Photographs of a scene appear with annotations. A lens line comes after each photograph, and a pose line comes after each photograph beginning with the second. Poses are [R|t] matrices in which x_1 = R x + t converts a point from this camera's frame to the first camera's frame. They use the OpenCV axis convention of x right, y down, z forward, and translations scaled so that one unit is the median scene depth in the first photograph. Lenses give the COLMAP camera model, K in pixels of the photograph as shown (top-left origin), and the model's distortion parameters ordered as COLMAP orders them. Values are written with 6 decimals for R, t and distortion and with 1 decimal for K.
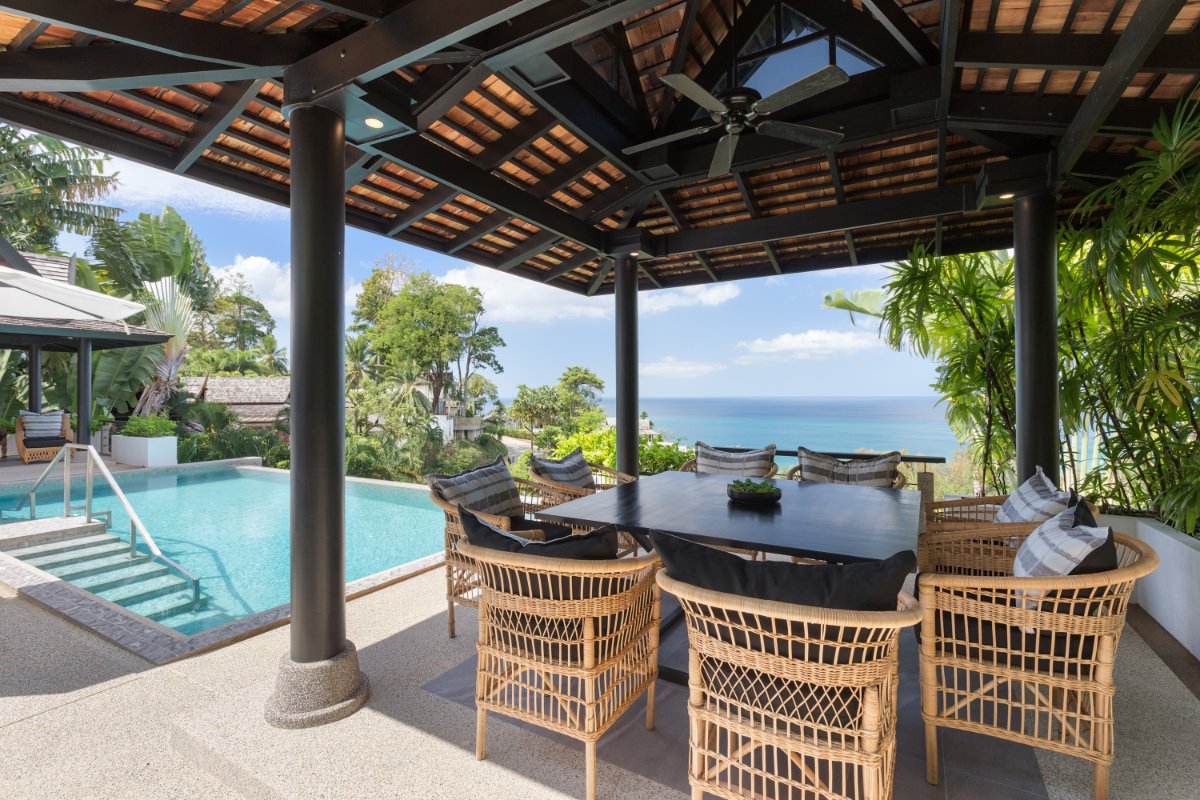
lens RADIAL K [[555.2, 0, 593.9], [0, 555.2, 388.7], [0, 0, 1]] dist [0.000282, -0.000230]
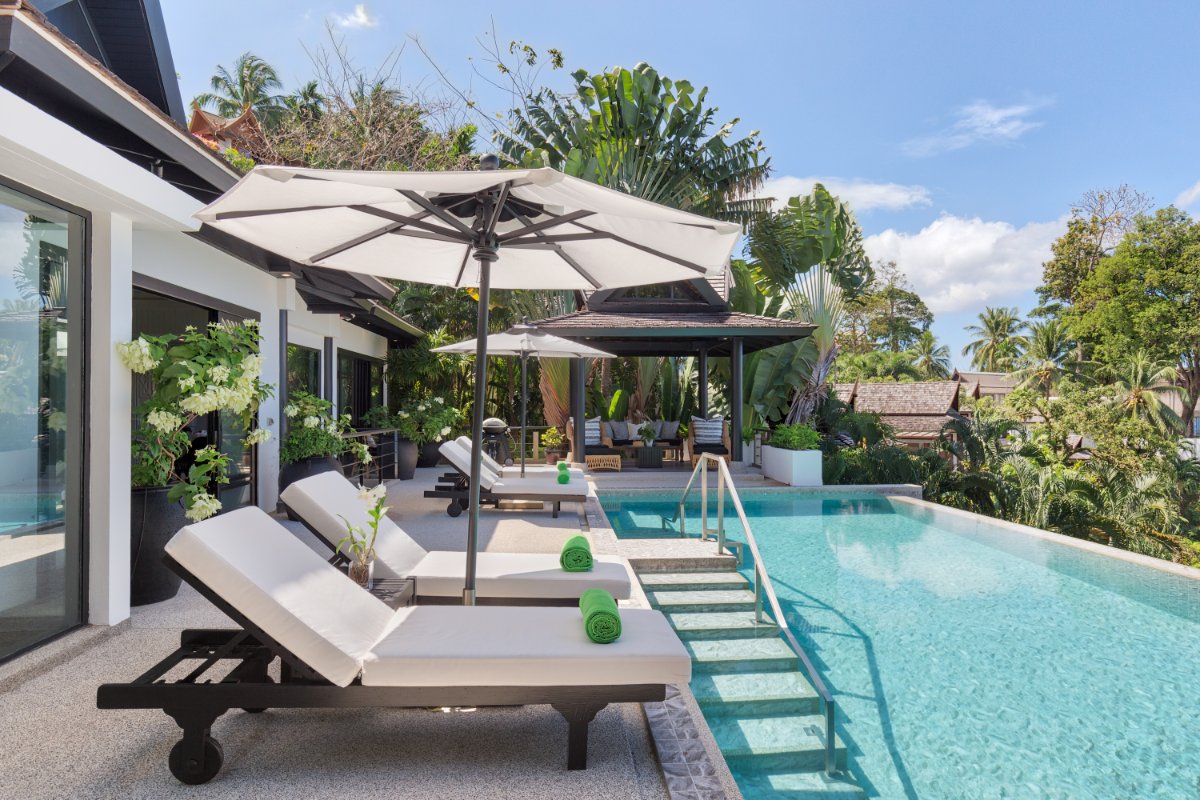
lens RADIAL K [[677.8, 0, 600.0], [0, 677.8, 400.0], [0, 0, 1]] dist [0.003818, 0.000722]
pose [[0.561184, -0.006546, -0.827665, -0.071467], [0.006844, 0.999971, -0.003268, 0.008017], [0.827663, -0.003831, 0.561213, 0.109049]]
